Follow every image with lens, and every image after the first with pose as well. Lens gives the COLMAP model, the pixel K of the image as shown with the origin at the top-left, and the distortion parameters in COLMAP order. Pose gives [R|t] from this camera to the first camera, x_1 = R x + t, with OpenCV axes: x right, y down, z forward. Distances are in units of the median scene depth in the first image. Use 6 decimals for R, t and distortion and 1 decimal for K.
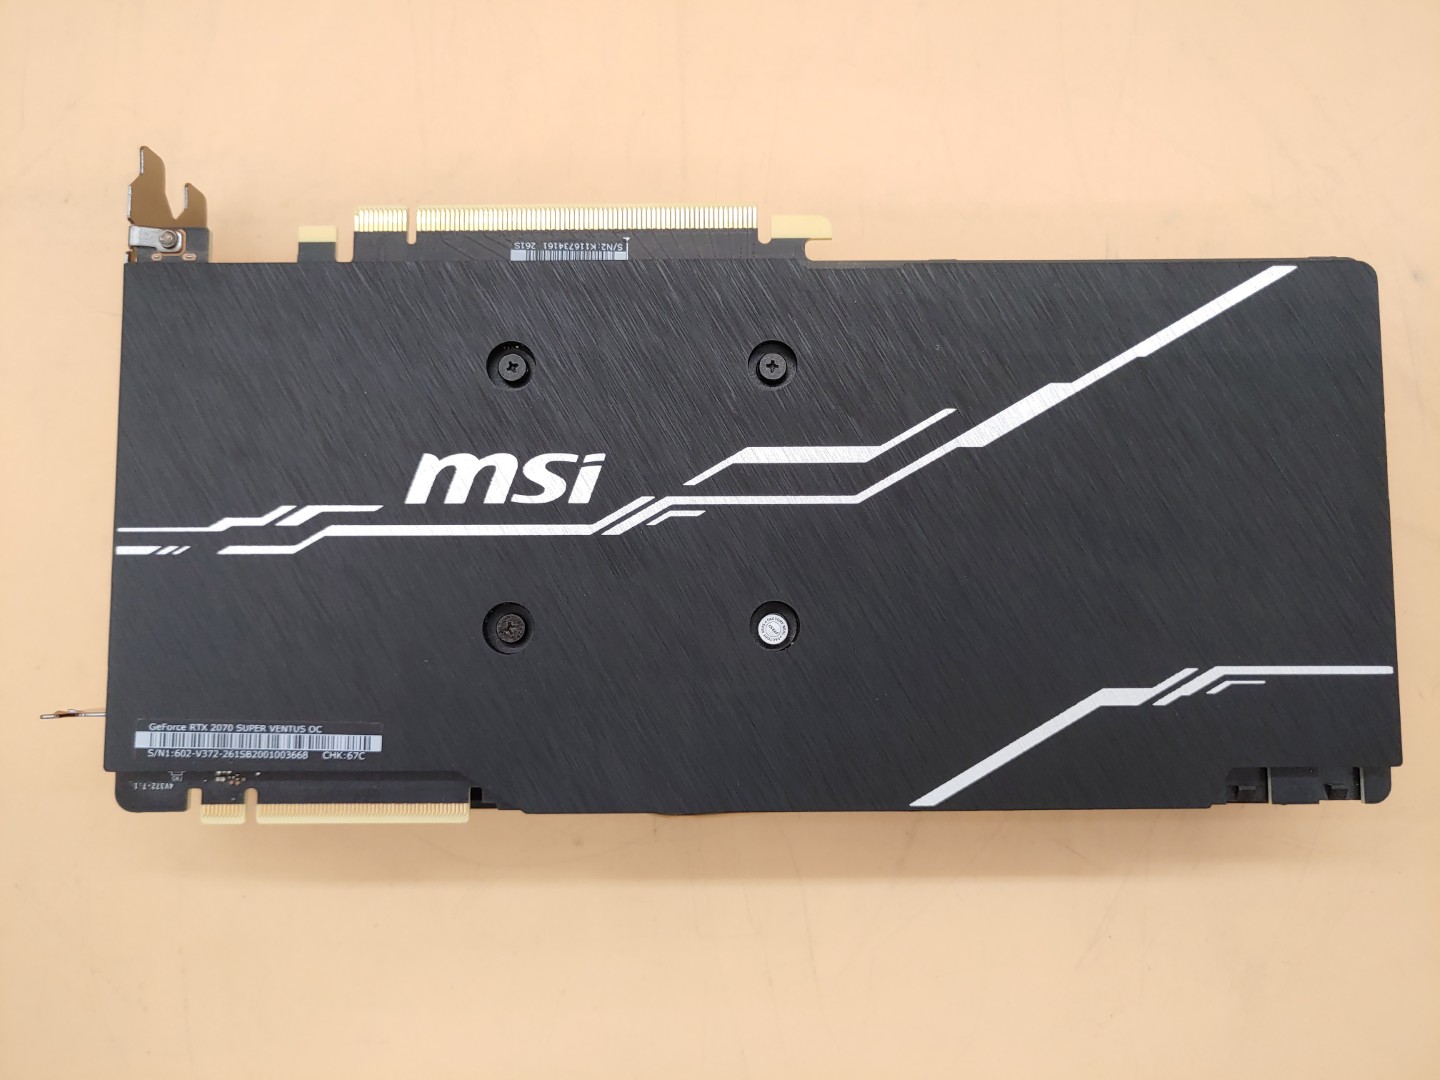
lens RADIAL K [[1089.4, 0, 720.4], [0, 1089.4, 540.1], [0, 0, 1]] dist [0.007657, 0.001628]
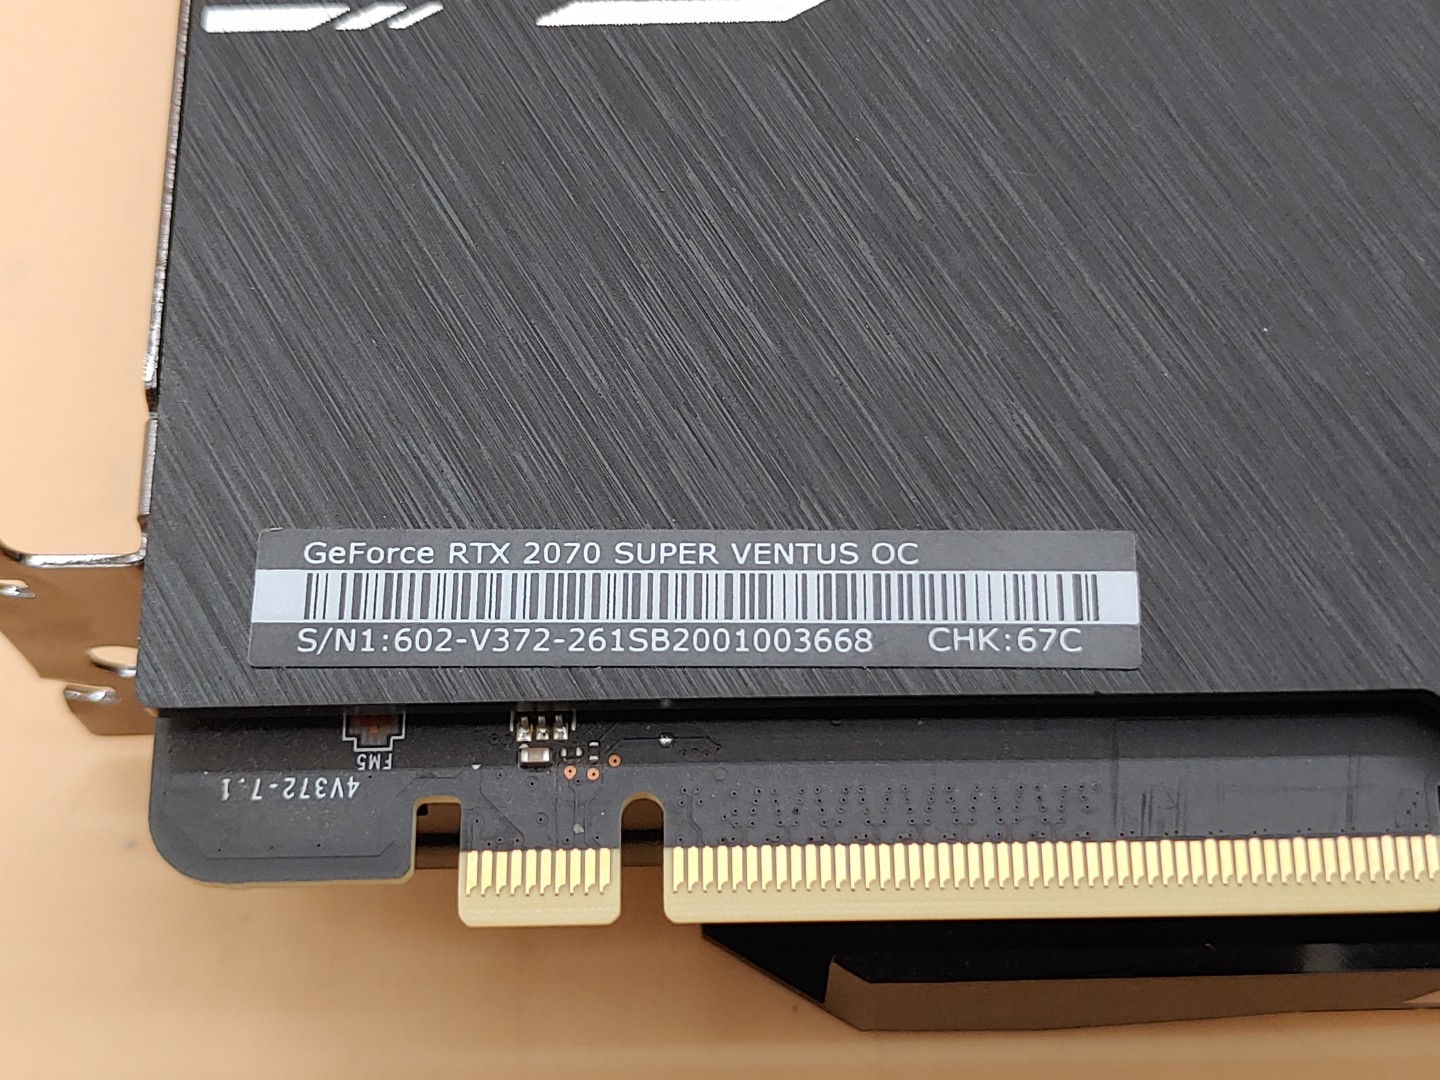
lens RADIAL K [[2179.9, 0, 719.4], [0, 2179.9, 539.4], [0, 0, 1]] dist [0.031037, 0.000000]
pose [[0.999830, -0.015569, -0.009888, -0.410844], [0.012126, 0.958850, -0.283653, 0.327893], [0.013898, 0.283485, 0.958876, 0.463589]]
